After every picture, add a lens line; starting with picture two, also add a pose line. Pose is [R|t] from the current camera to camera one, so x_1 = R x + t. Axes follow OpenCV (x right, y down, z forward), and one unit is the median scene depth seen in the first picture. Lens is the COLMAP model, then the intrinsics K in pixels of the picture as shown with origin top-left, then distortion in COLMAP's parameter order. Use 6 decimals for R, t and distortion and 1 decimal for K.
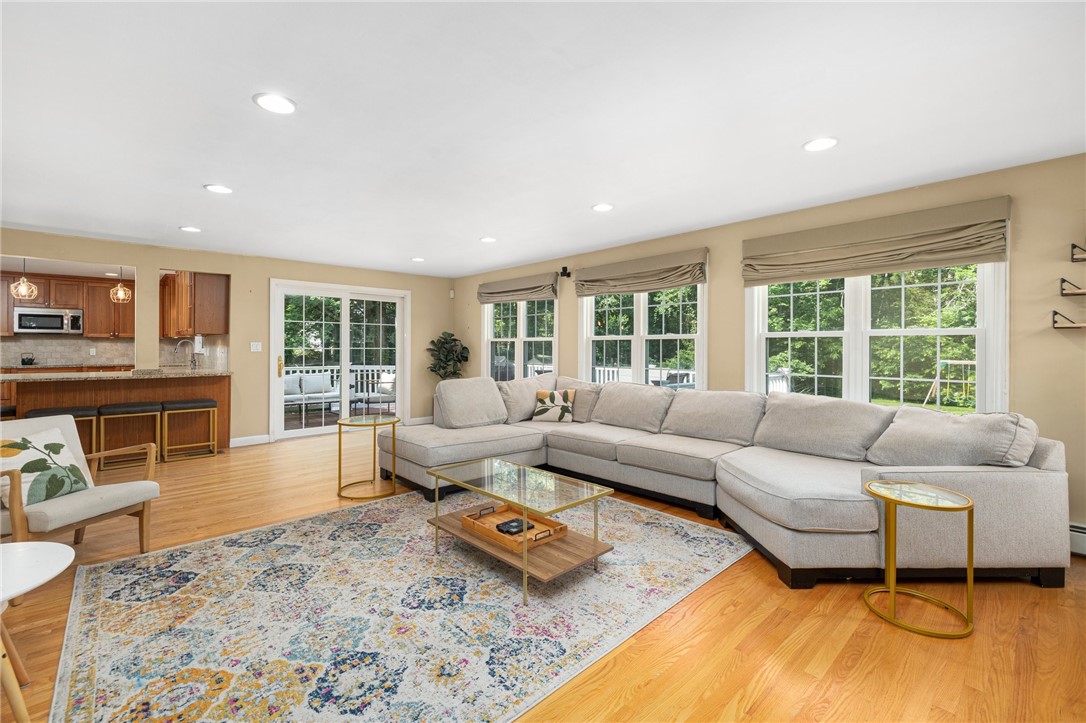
lens RADIAL K [[468.8, 0, 544.6], [0, 468.8, 344.7], [0, 0, 1]] dist [-0.000809, 0.001369]
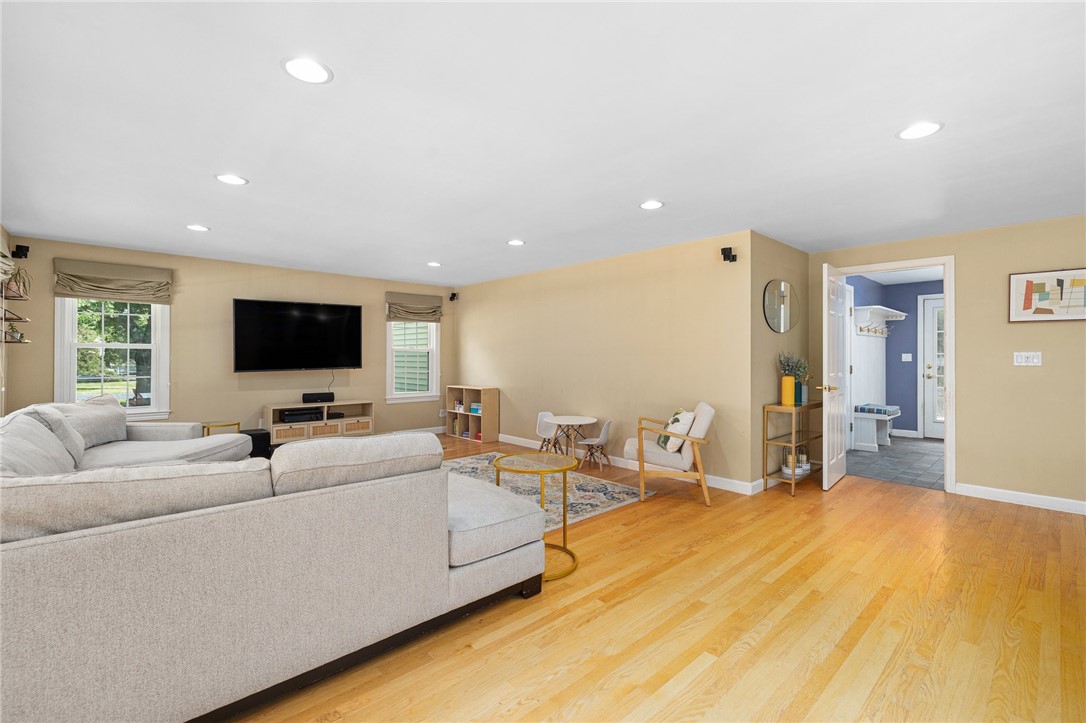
lens RADIAL K [[468.8, 0, 539.9], [0, 468.8, 359.6], [0, 0, 1]] dist [-0.000809, 0.001369]
pose [[-0.999878, -0.004400, 0.014970, -0.520863], [-0.004344, 0.999983, 0.003794, 0.006259], [-0.014986, 0.003729, -0.999881, 2.260340]]
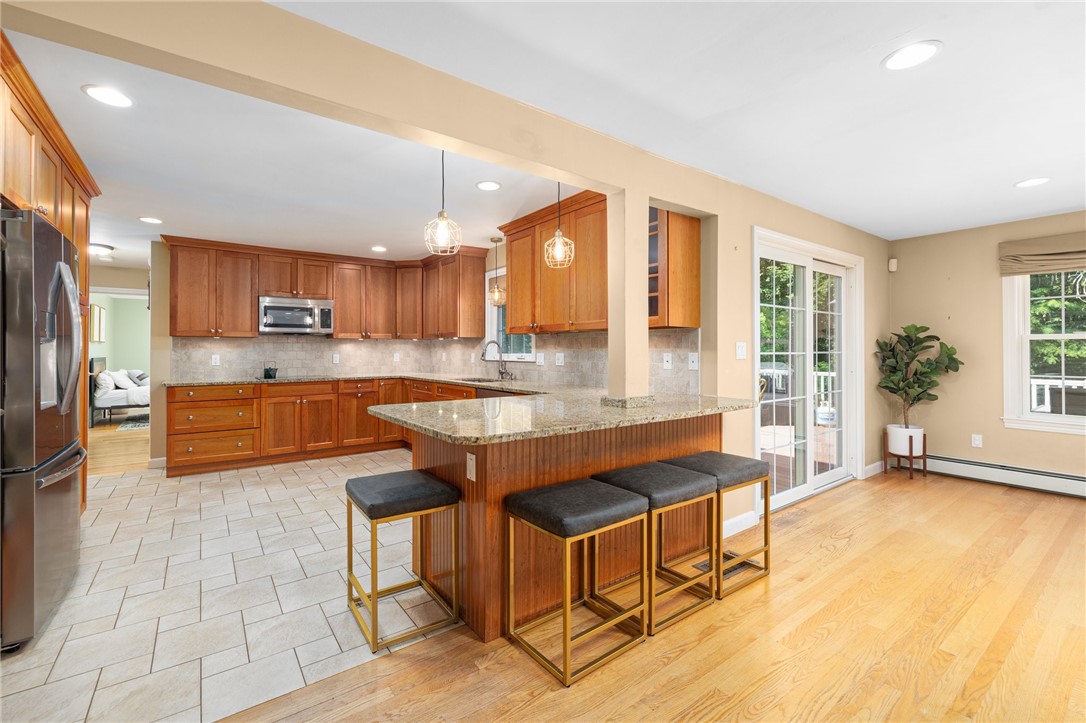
lens RADIAL K [[468.8, 0, 535.9], [0, 468.8, 346.6], [0, 0, 1]] dist [-0.000809, 0.001369]
pose [[0.992638, -0.002595, -0.121089, -1.529450], [0.001416, 0.999951, -0.009822, 0.008206], [0.121108, 0.009579, 0.992593, 0.848722]]
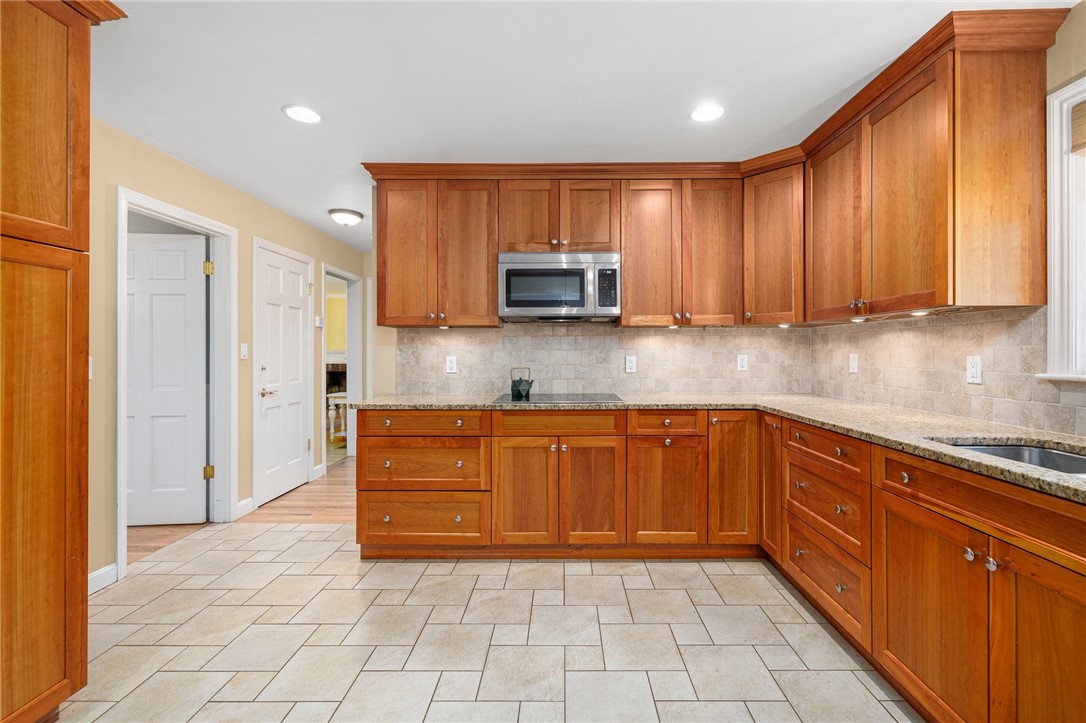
lens RADIAL K [[468.8, 0, 570.0], [0, 468.8, 351.8], [0, 0, 1]] dist [-0.000809, 0.001369]
pose [[0.741438, -0.000382, -0.671021, -1.979474], [0.000003, 1.000000, -0.000565, 0.010848], [0.671022, 0.000417, 0.741438, 1.804110]]
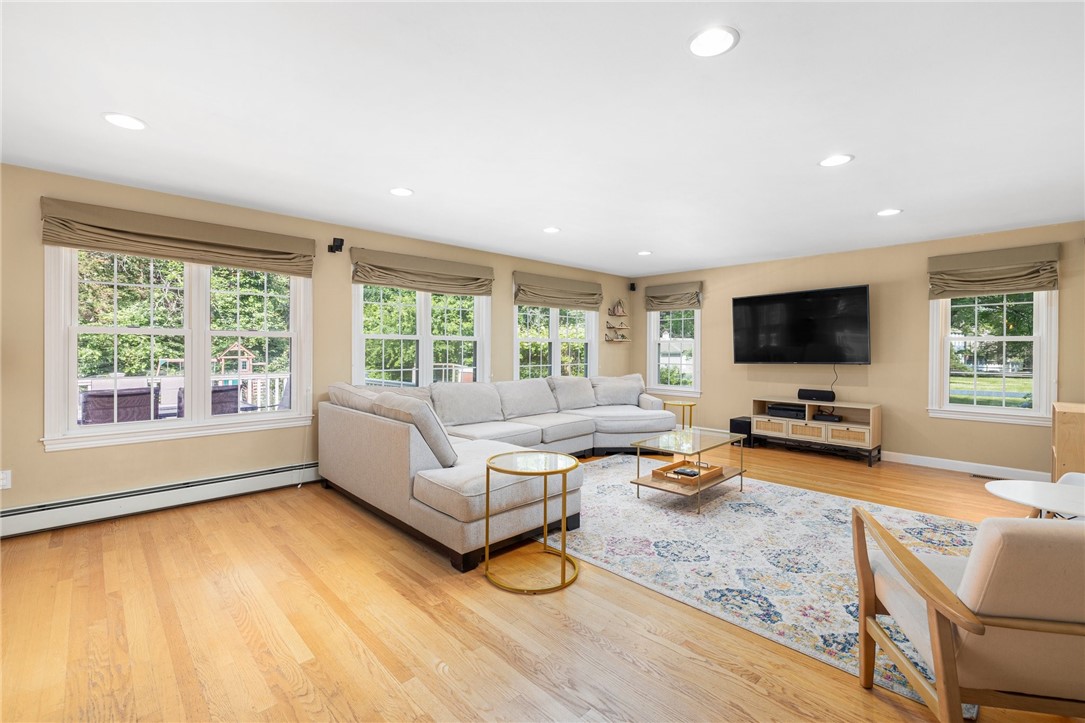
lens RADIAL K [[468.3, 0, 535.3], [0, 468.3, 352.8], [0, 0, 1]] dist [-0.000809, 0.001369]
pose [[-0.009057, -0.008411, 0.999924, -1.347392], [-0.003836, 0.999958, 0.008377, 0.008818], [-0.999952, -0.003759, -0.009089, 1.333157]]
